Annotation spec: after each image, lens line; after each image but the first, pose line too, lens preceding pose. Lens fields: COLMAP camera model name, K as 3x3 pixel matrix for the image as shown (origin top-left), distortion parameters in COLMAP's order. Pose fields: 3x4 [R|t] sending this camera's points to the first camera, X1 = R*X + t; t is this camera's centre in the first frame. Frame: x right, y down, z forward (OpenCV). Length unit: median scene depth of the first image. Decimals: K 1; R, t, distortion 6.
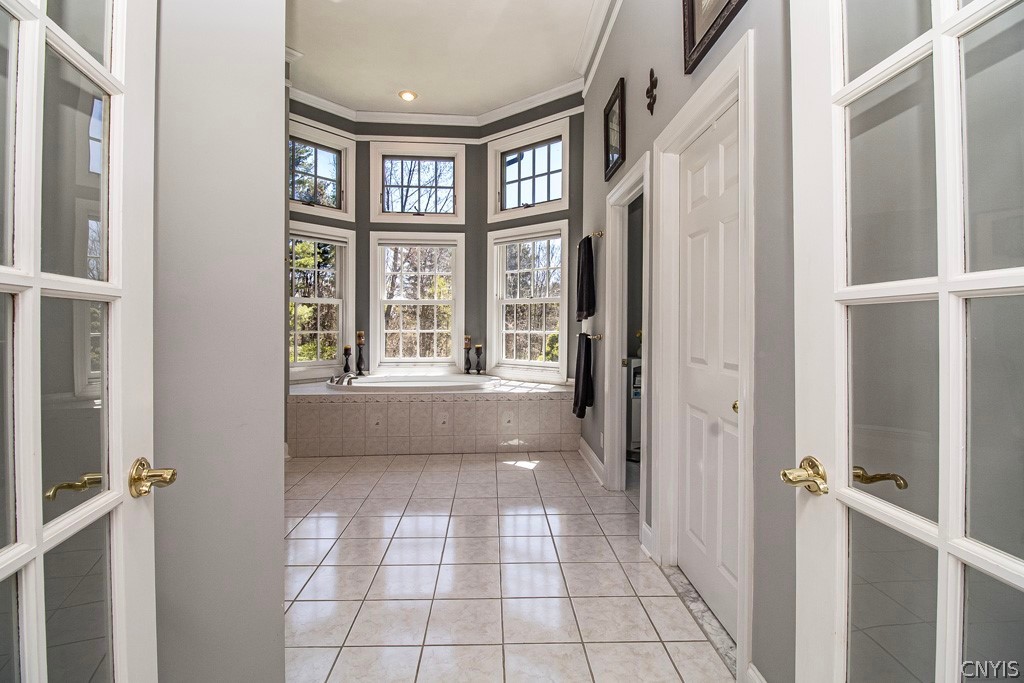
lens RADIAL K [[518.6, 0, 510.2], [0, 518.6, 330.3], [0, 0, 1]] dist [-0.027424, -0.000377]
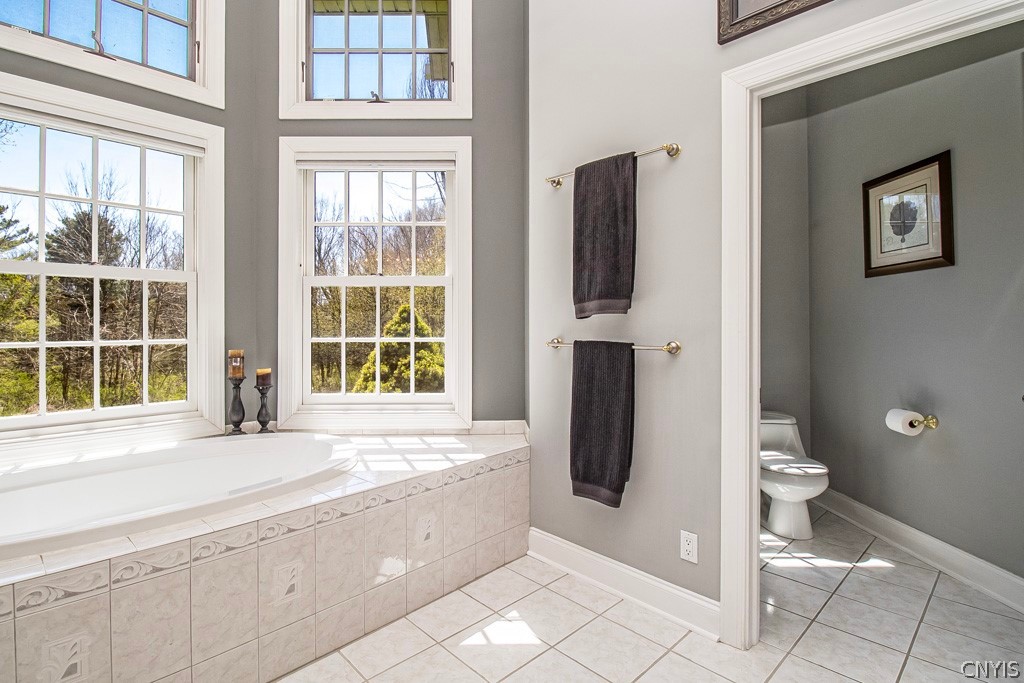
lens RADIAL K [[518.6, 0, 510.2], [0, 518.6, 330.3], [0, 0, 1]] dist [-0.027424, -0.000377]
pose [[0.745534, -0.007480, 0.666426, -0.204467], [0.009444, 0.999955, 0.000659, -0.005430], [-0.666401, 0.005803, 0.745571, 0.496129]]
